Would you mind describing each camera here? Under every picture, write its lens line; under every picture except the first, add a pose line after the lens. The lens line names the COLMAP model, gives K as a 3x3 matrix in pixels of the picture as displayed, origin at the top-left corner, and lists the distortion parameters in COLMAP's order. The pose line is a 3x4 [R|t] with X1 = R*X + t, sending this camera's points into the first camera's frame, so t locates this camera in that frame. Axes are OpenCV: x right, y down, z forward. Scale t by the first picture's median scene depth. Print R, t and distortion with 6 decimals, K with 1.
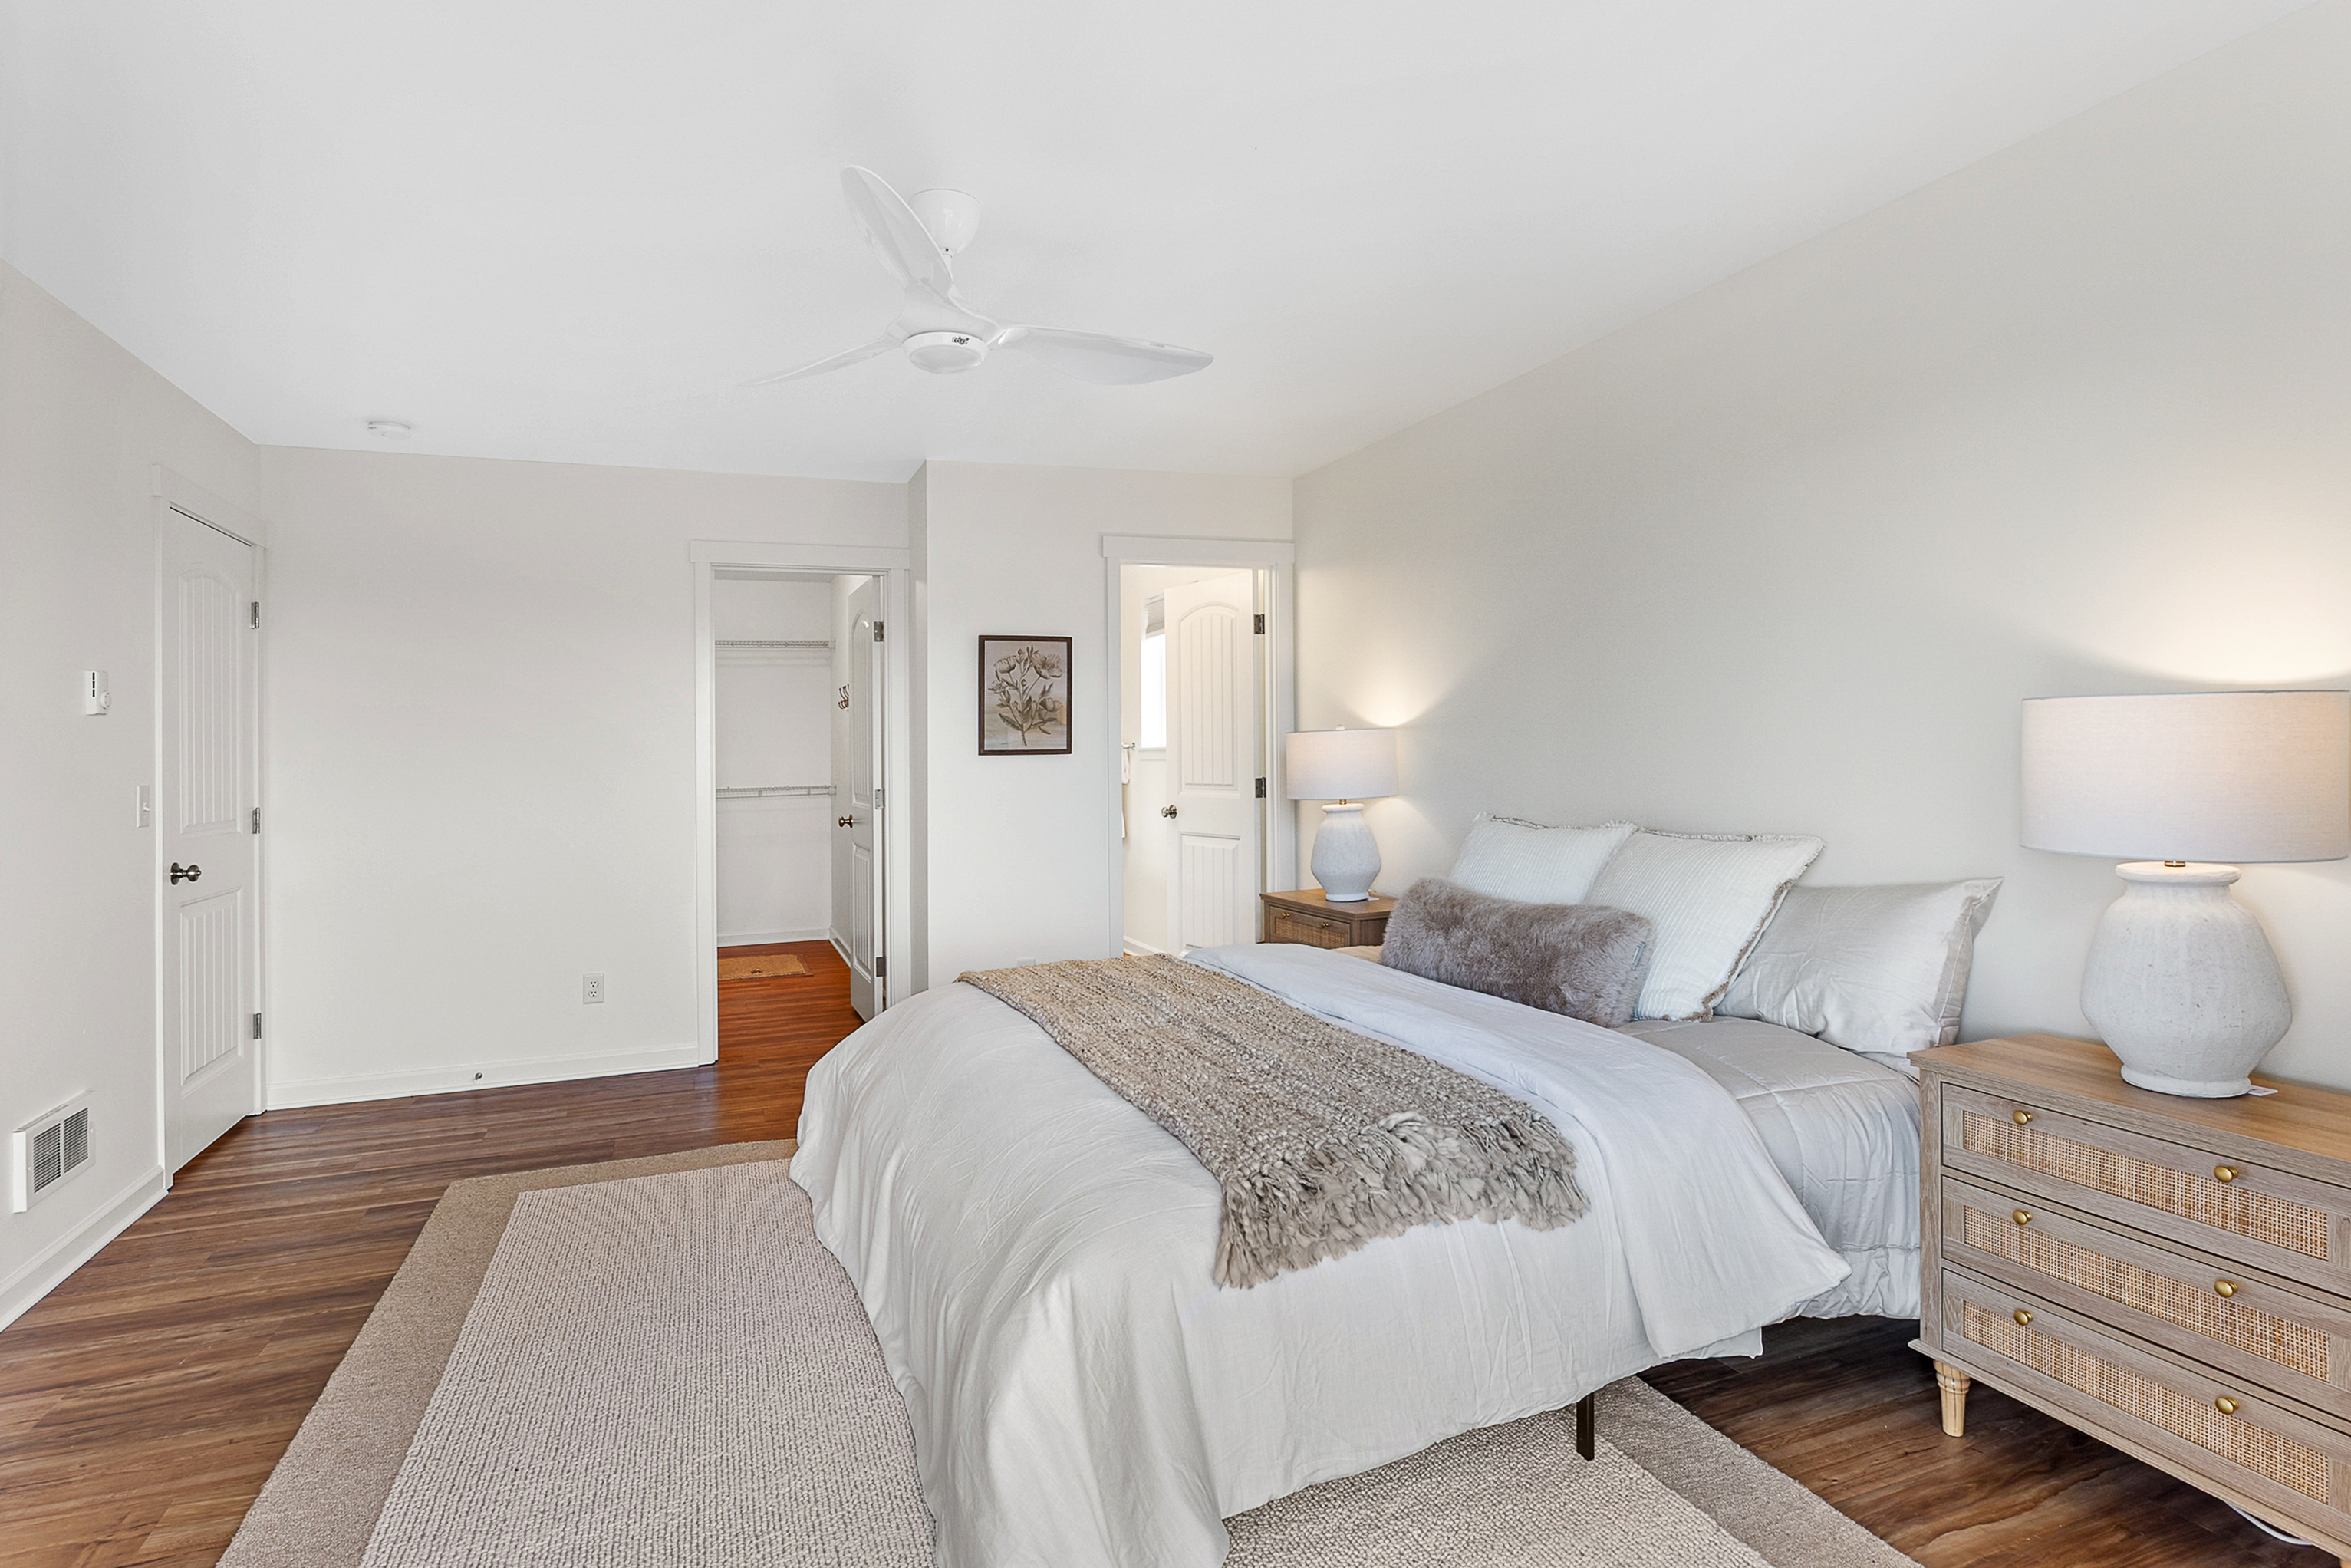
lens RADIAL K [[1163.8, 0, 1171.7], [0, 1163.8, 768.9], [0, 0, 1]] dist [-0.001070, -0.000188]
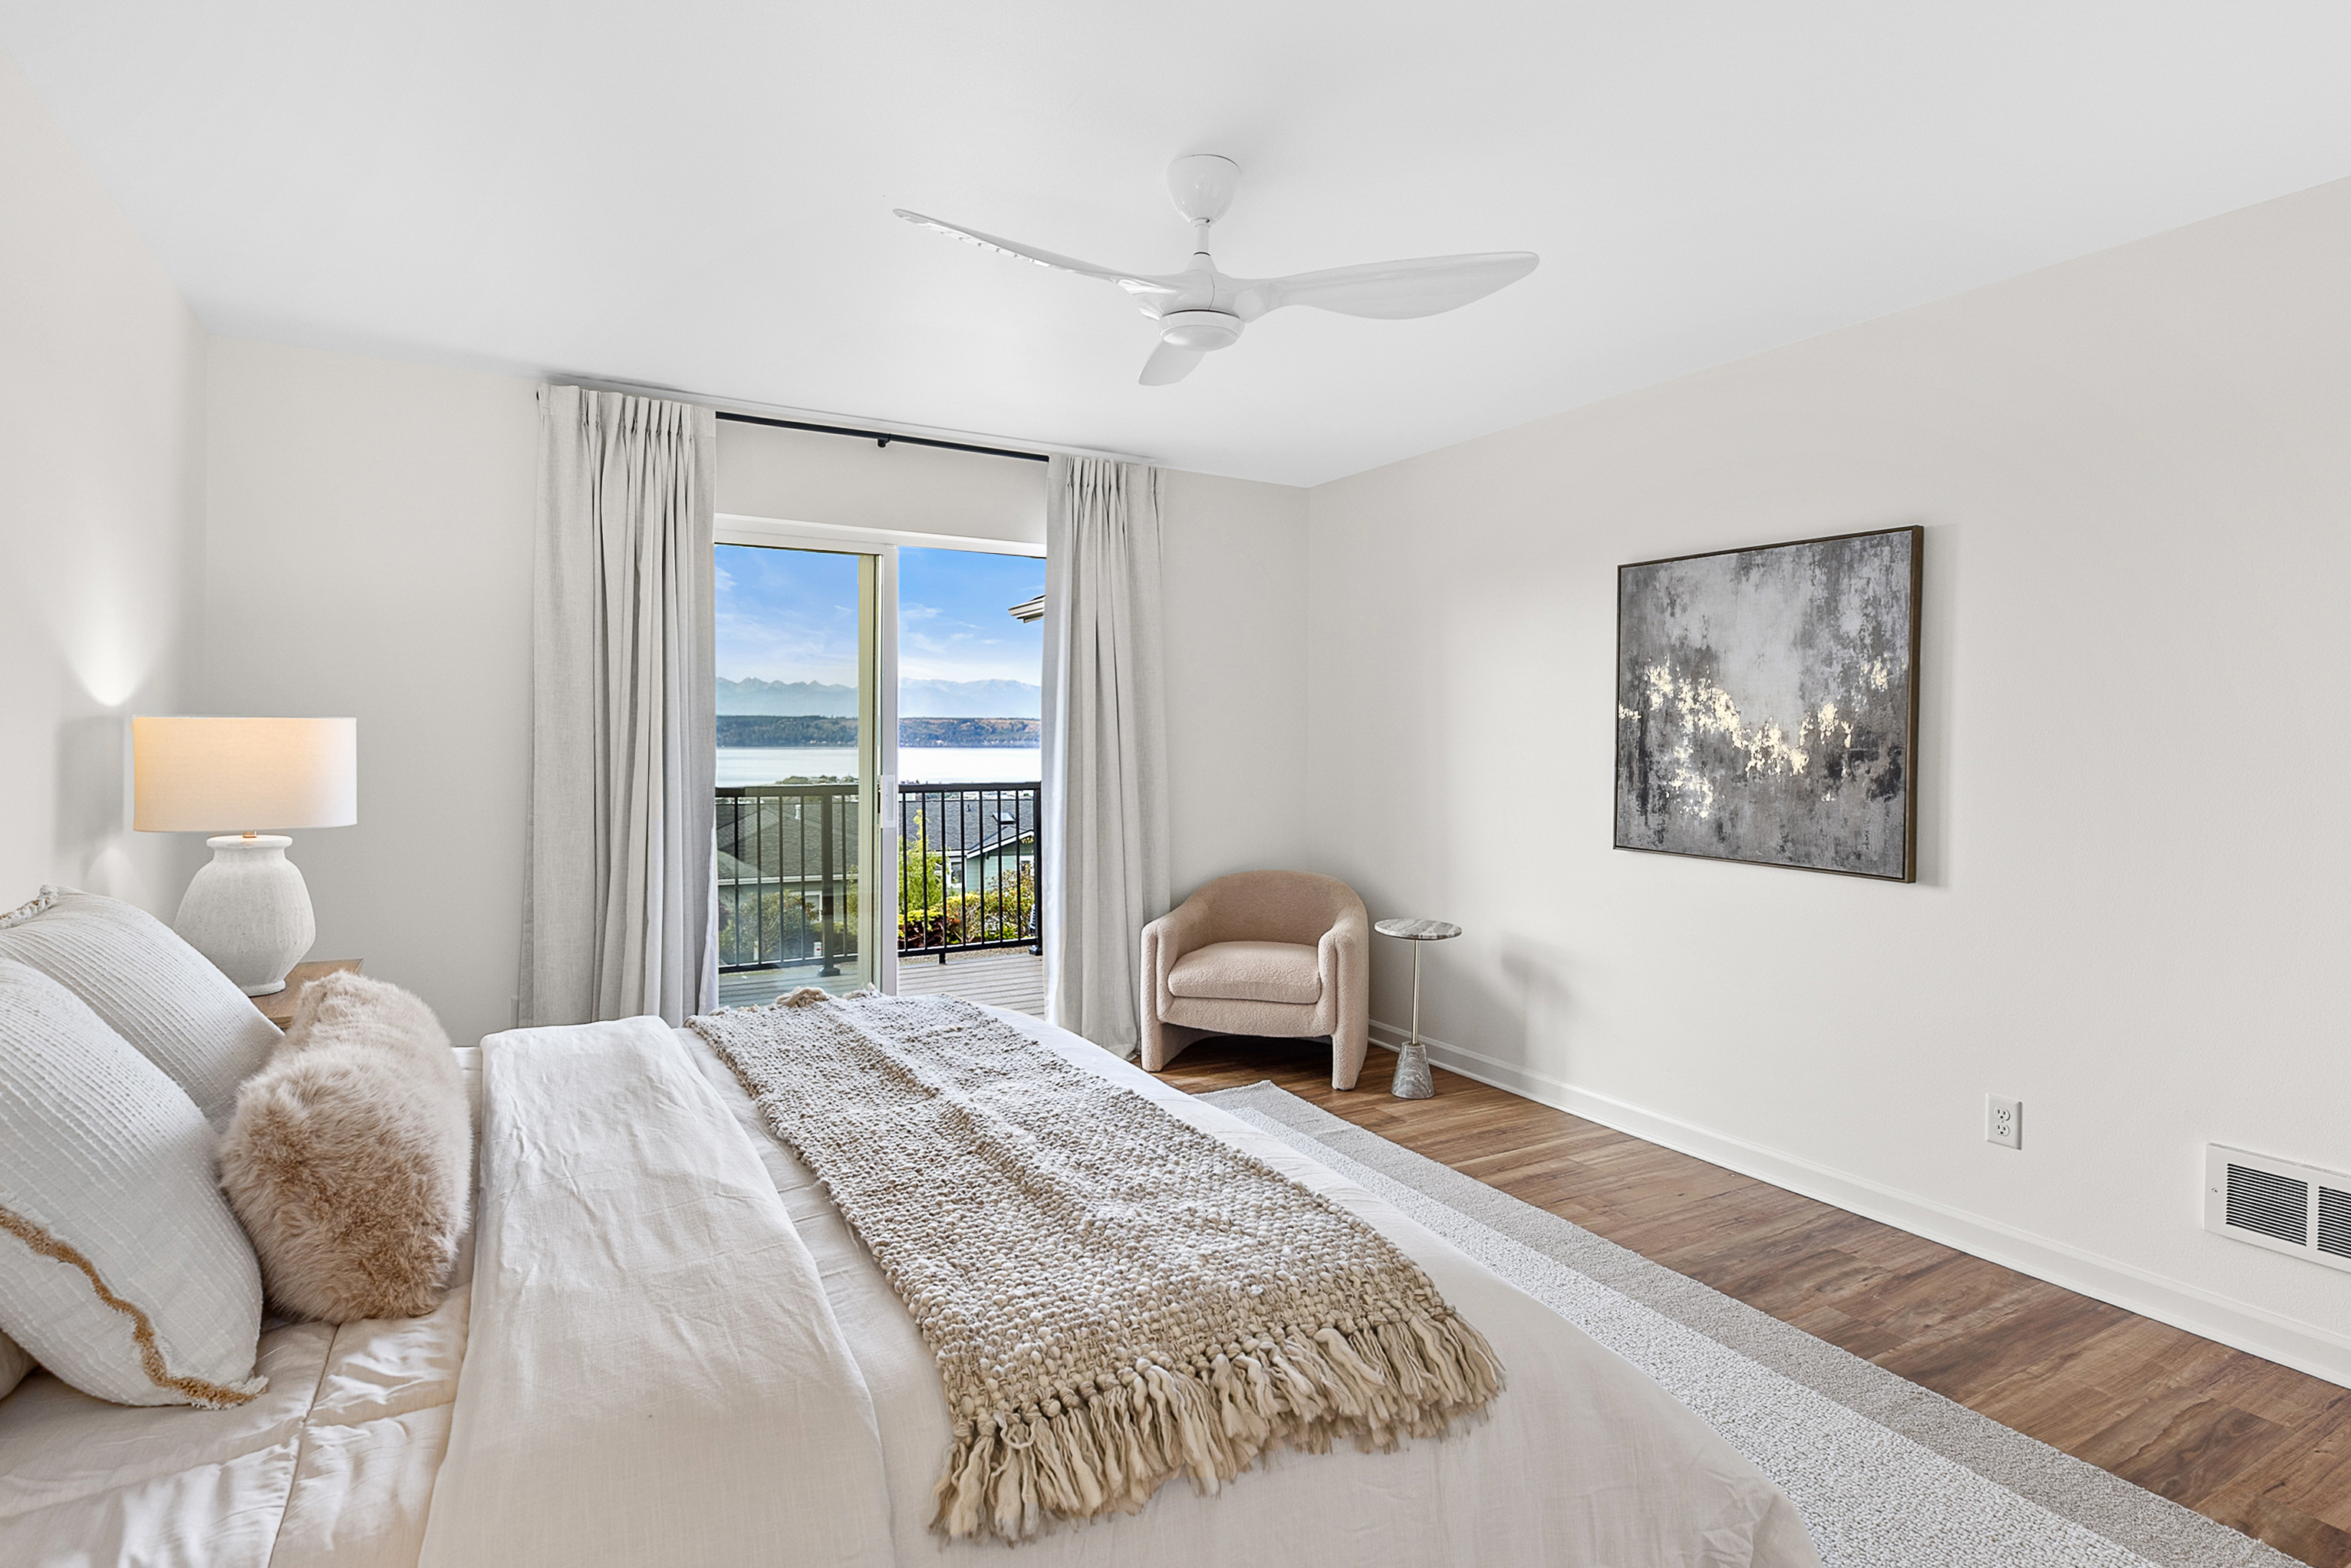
lens RADIAL K [[1163.8, 0, 1178.1], [0, 1163.8, 764.7], [0, 0, 1]] dist [-0.001070, -0.000188]
pose [[-0.992886, 0.011027, -0.118560, -0.078436], [0.008023, 0.999635, 0.025791, -0.022733], [0.118801, 0.024656, -0.992612, 2.011611]]
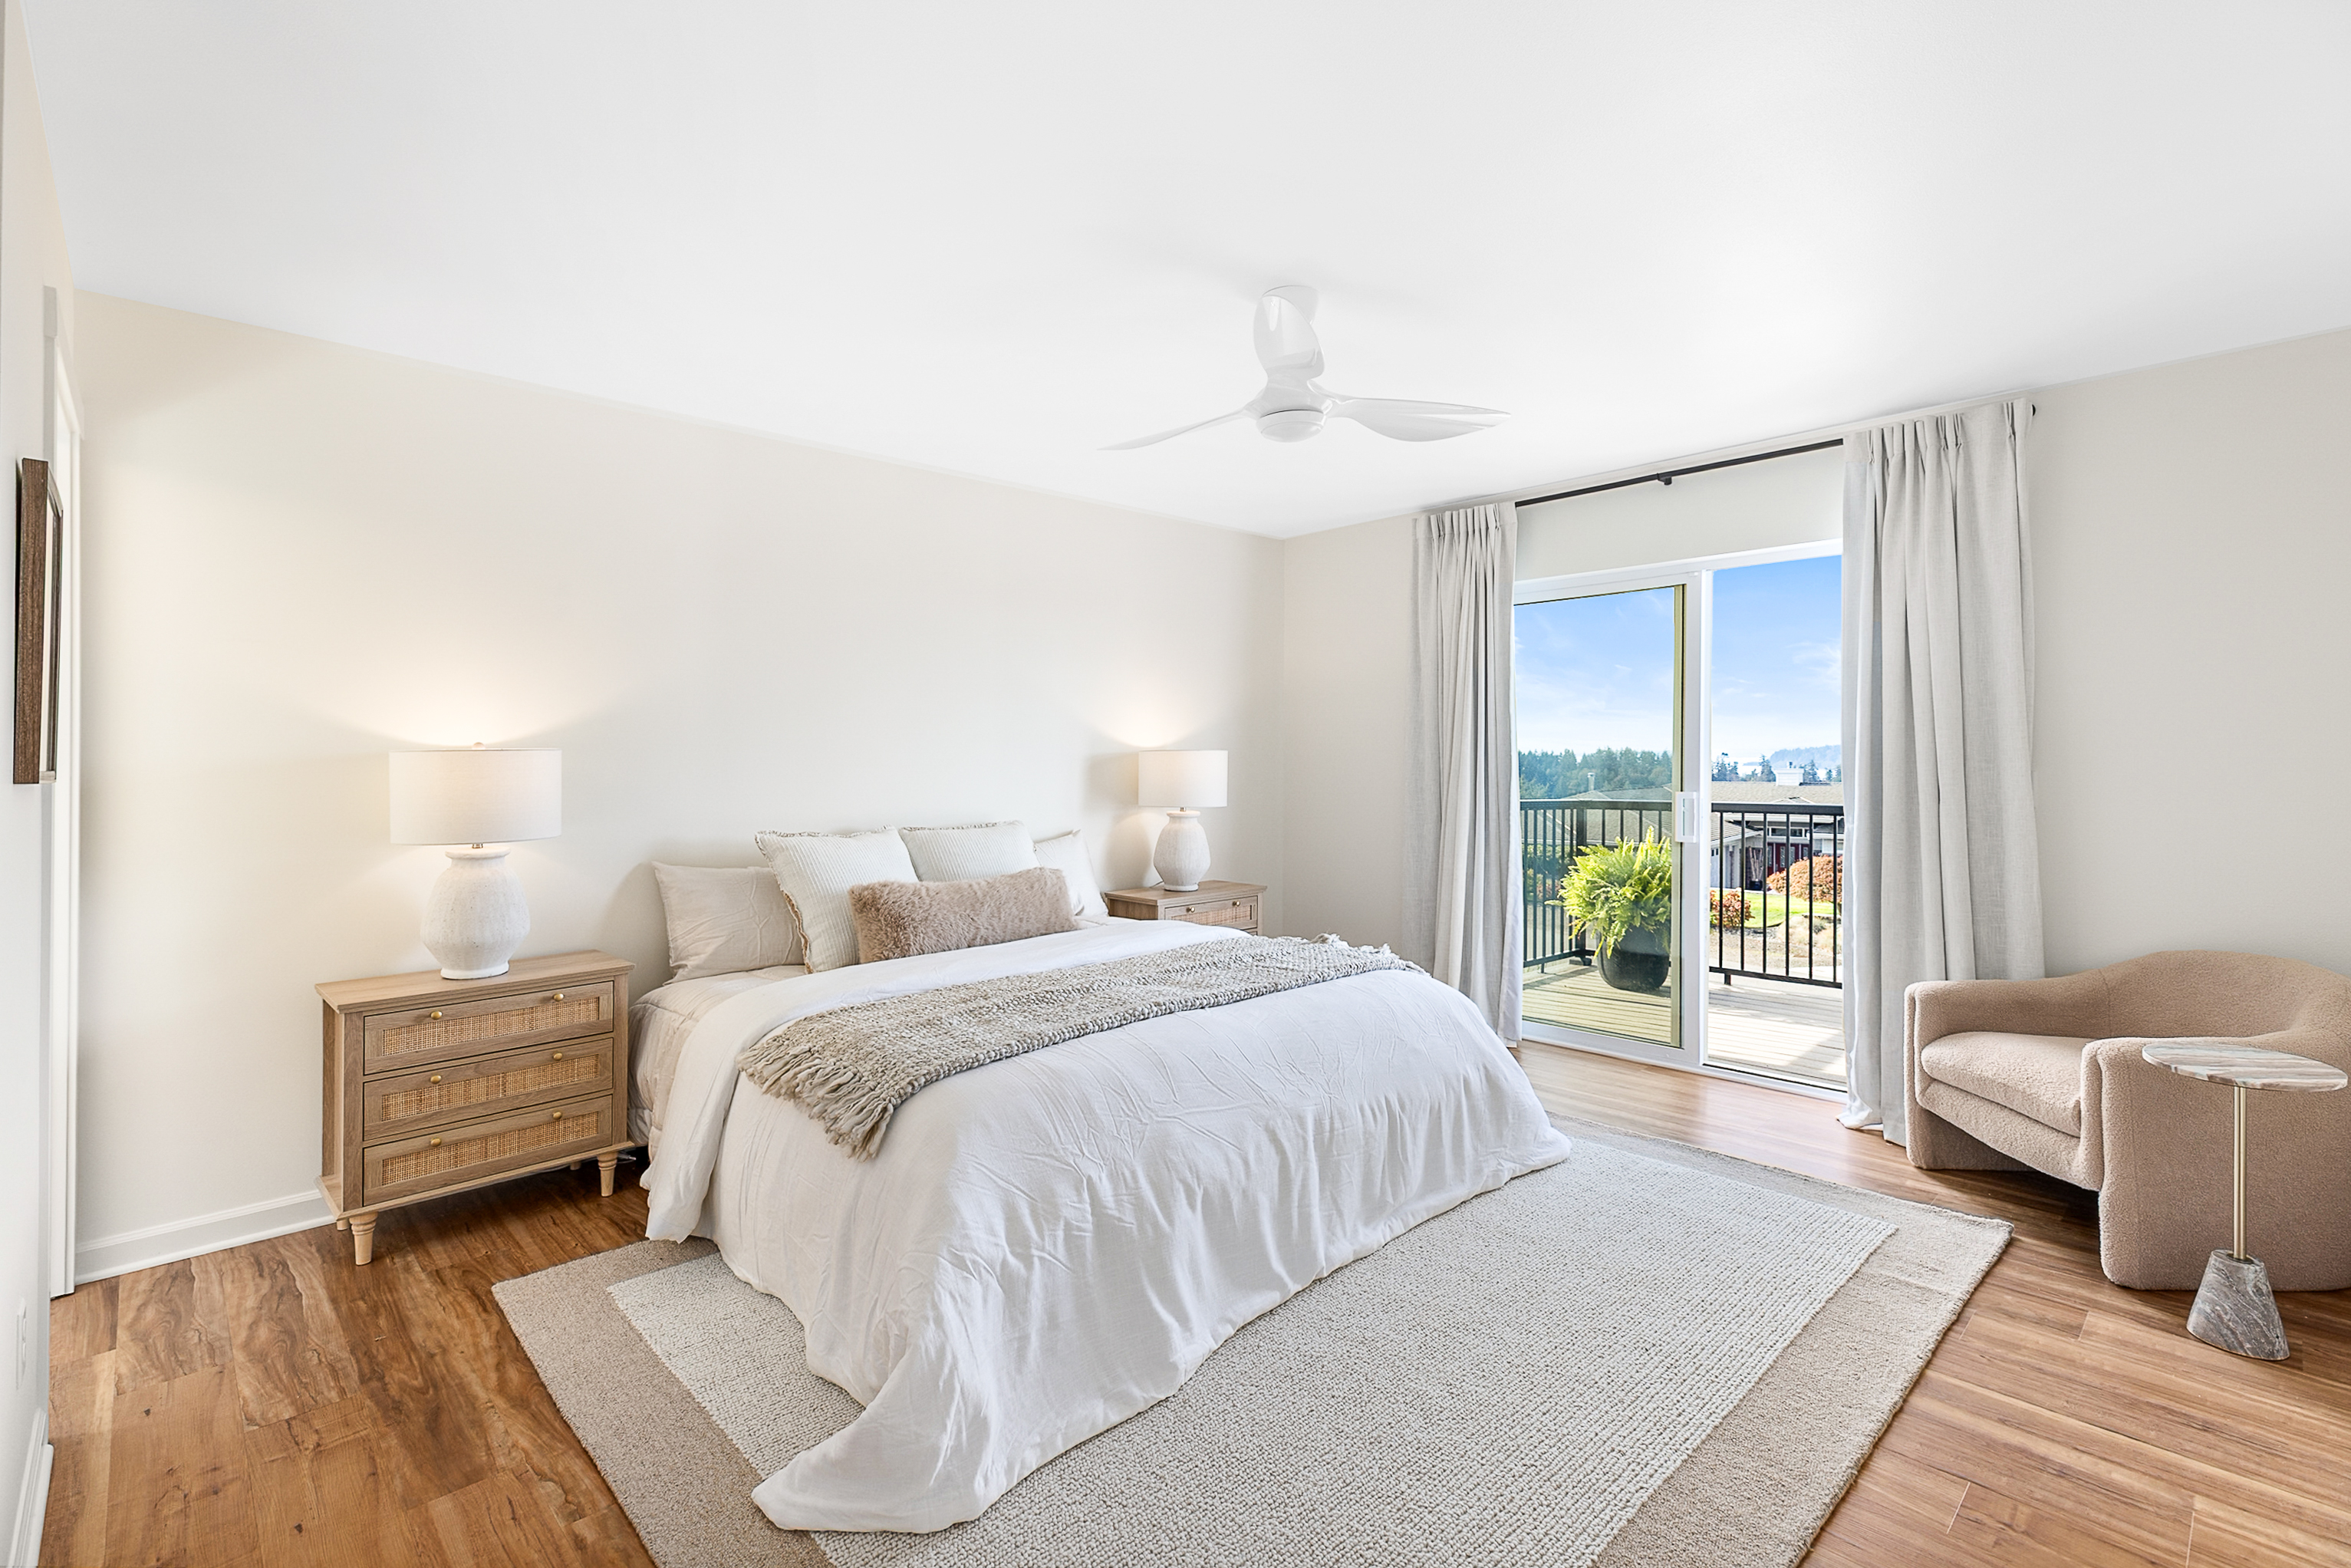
lens RADIAL K [[1044.0, 0, 1172.5], [0, 1044.0, 777.4], [0, 0, 1]] dist [0.002242, 0.000716]
pose [[-0.371881, 0.008184, 0.928244, -1.152518], [0.011756, 0.999922, -0.004106, 0.008715], [-0.928206, 0.009386, -0.371949, 1.553686]]
